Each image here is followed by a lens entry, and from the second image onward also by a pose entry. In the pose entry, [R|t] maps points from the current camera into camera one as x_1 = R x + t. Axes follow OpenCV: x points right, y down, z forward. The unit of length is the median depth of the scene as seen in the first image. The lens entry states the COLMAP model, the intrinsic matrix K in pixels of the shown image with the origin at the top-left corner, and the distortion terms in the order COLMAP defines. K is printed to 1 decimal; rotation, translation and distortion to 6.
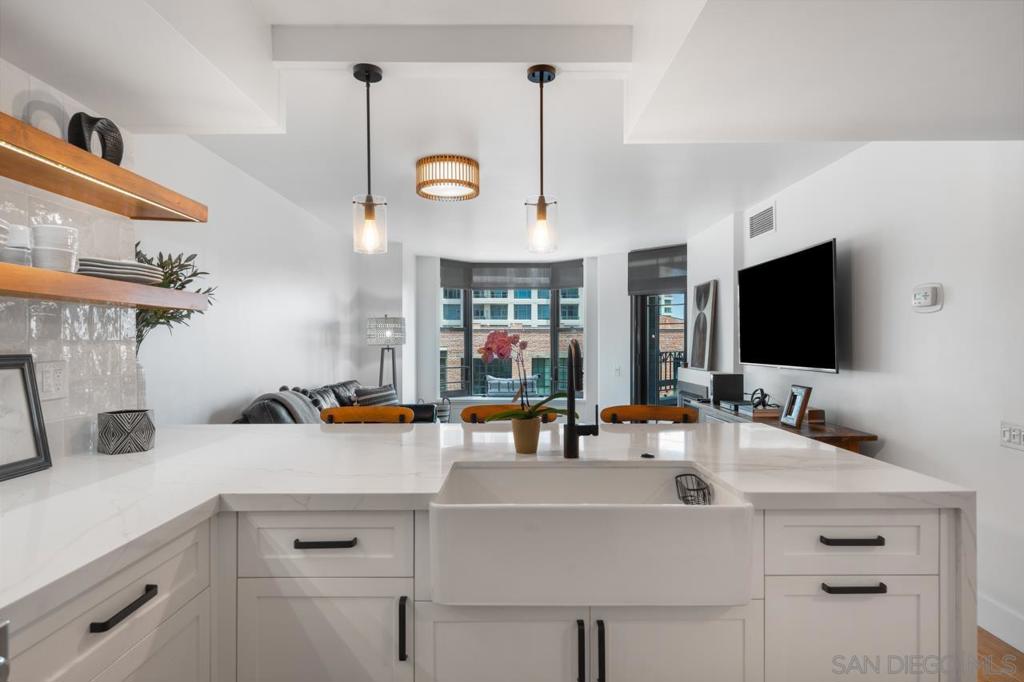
lens RADIAL K [[549.0, 0, 496.7], [0, 549.0, 342.1], [0, 0, 1]] dist [0.011242, 0.001768]
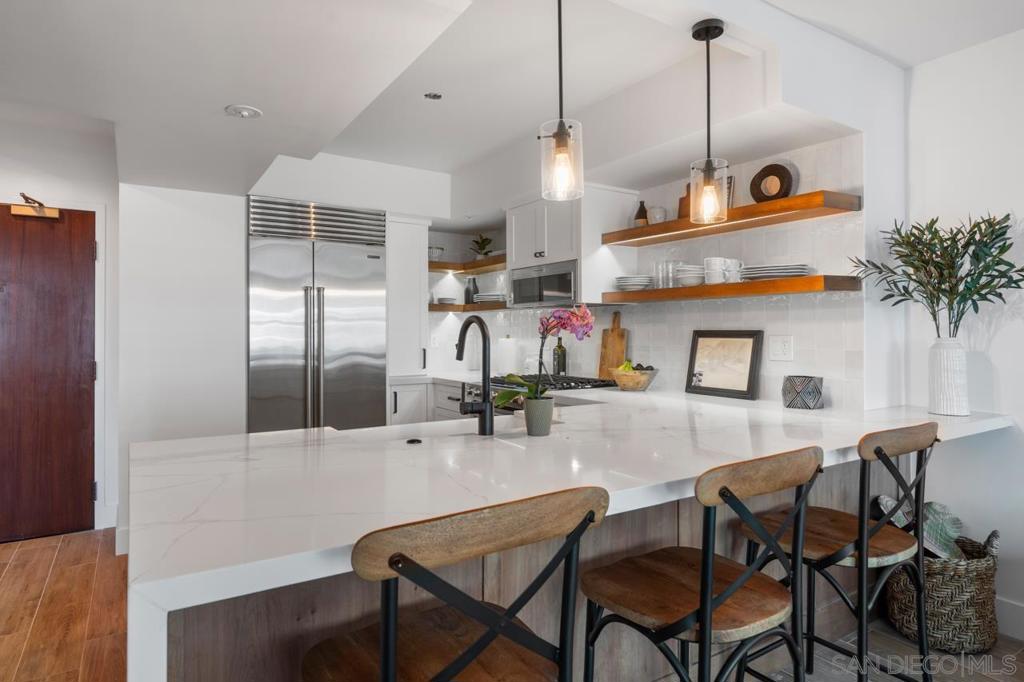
lens RADIAL K [[588.3, 0, 515.4], [0, 588.3, 331.4], [0, 0, 1]] dist [-0.001088, -0.001400]
pose [[-0.829859, 0.001149, -0.557972, 0.197441], [0.001287, 0.999999, 0.000146, 0.006301], [0.557972, -0.000597, -0.829859, 0.543933]]
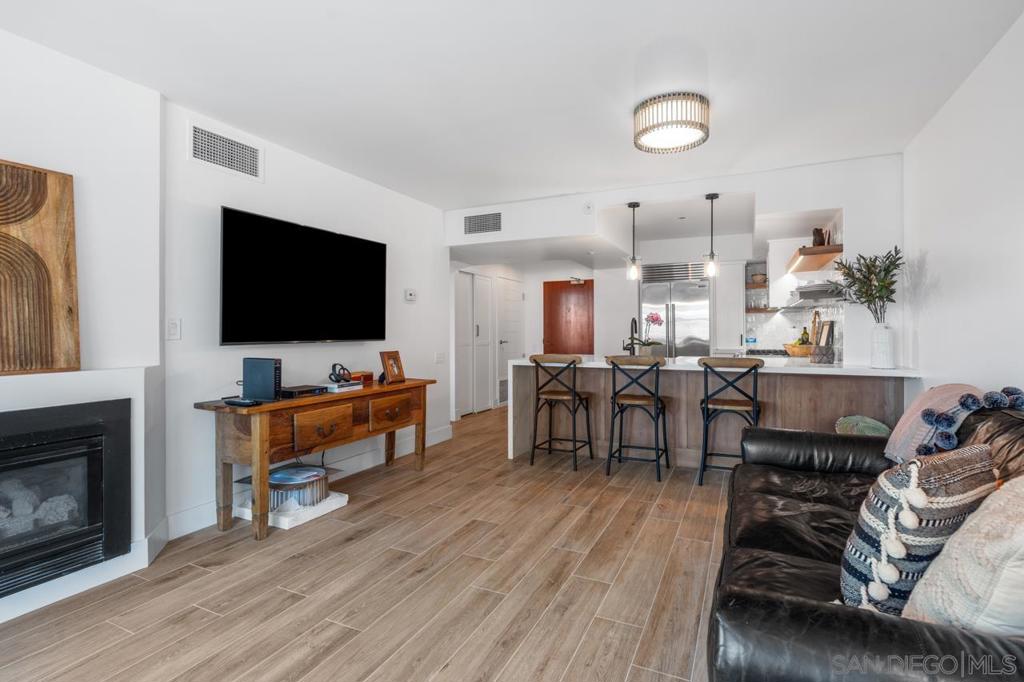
lens RADIAL K [[489.8, 0, 524.9], [0, 489.8, 327.2], [0, 0, 1]] dist [-0.002726, -0.000606]
pose [[-0.919897, 0.007849, 0.392081, -0.102022], [0.005069, 0.999954, -0.008125, 0.017963], [-0.392127, -0.005487, -0.919895, 1.036647]]
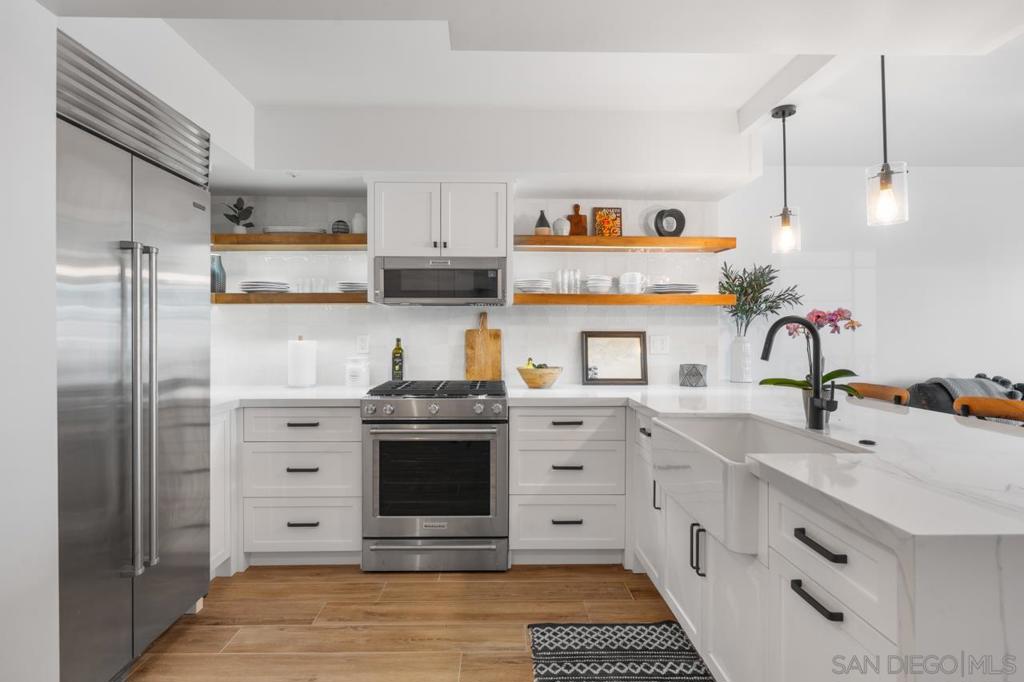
lens RADIAL K [[549.0, 0, 519.3], [0, 549.0, 334.2], [0, 0, 1]] dist [0.011242, 0.001768]
pose [[0.026167, 0.000581, -0.999657, 0.342255], [-0.002235, 0.999997, 0.000522, 0.008574], [0.999655, 0.002221, 0.026168, 0.119923]]
